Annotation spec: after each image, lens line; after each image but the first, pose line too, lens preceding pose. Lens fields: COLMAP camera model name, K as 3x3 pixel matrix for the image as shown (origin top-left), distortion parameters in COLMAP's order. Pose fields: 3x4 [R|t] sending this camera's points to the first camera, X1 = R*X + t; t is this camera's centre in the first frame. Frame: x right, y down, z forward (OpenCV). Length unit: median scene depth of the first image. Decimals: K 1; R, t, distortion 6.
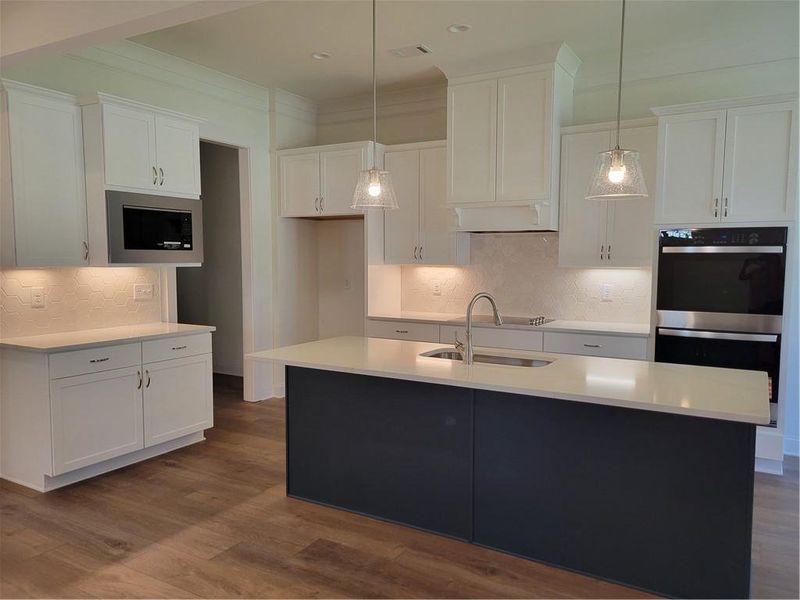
lens RADIAL K [[600.2, 0, 402.0], [0, 600.2, 304.4], [0, 0, 1]] dist [0.027977, -0.008689]
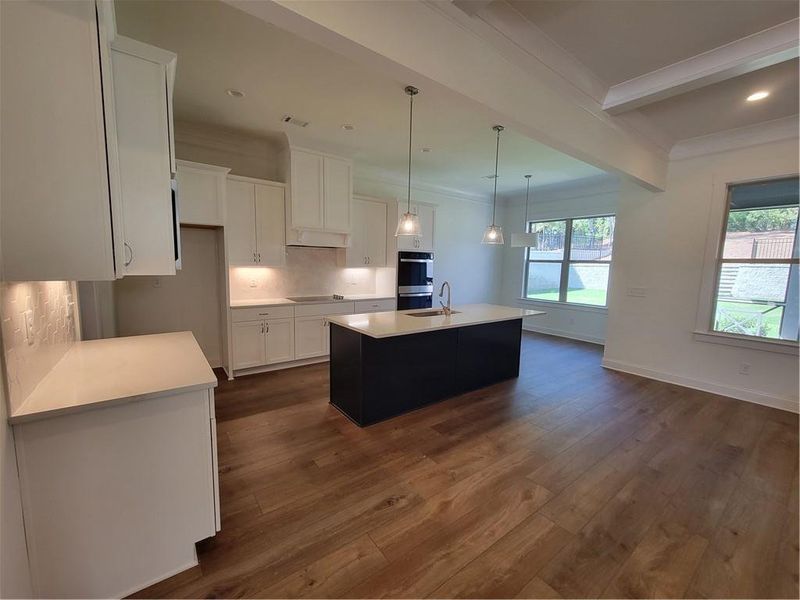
lens RADIAL K [[328.6, 0, 400.4], [0, 328.6, 298.8], [0, 0, 1]] dist [-0.000187, 0.000065]
pose [[0.389647, -0.097477, 0.915791, -0.956245], [0.050688, 0.995146, 0.084357, -0.064688], [-0.919568, 0.013550, 0.392696, 0.661506]]
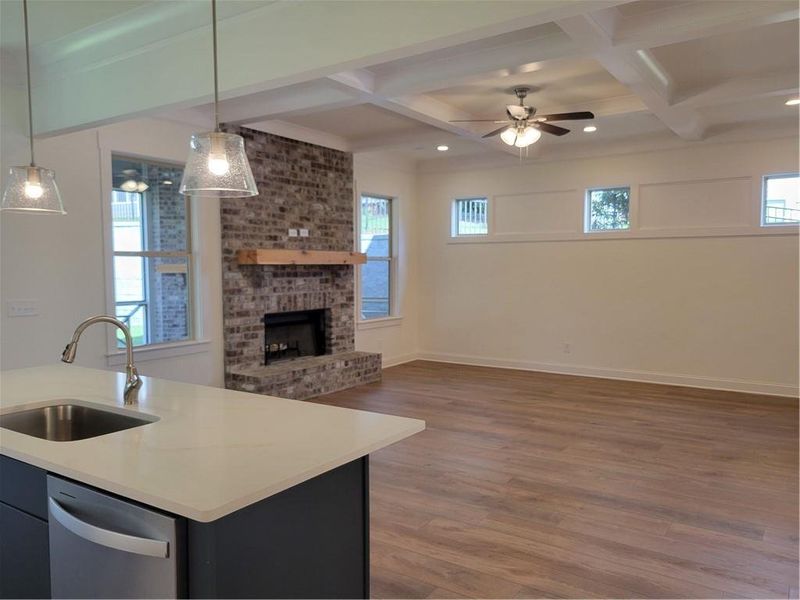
lens RADIAL K [[628.3, 0, 400.2], [0, 628.3, 301.5], [0, 0, 1]] dist [-0.005429, -0.000952]
pose [[-0.997875, -0.003107, 0.065082, -0.284974], [0.005628, 0.991020, 0.133595, -0.135252], [-0.064913, 0.133677, -0.988897, 1.688914]]
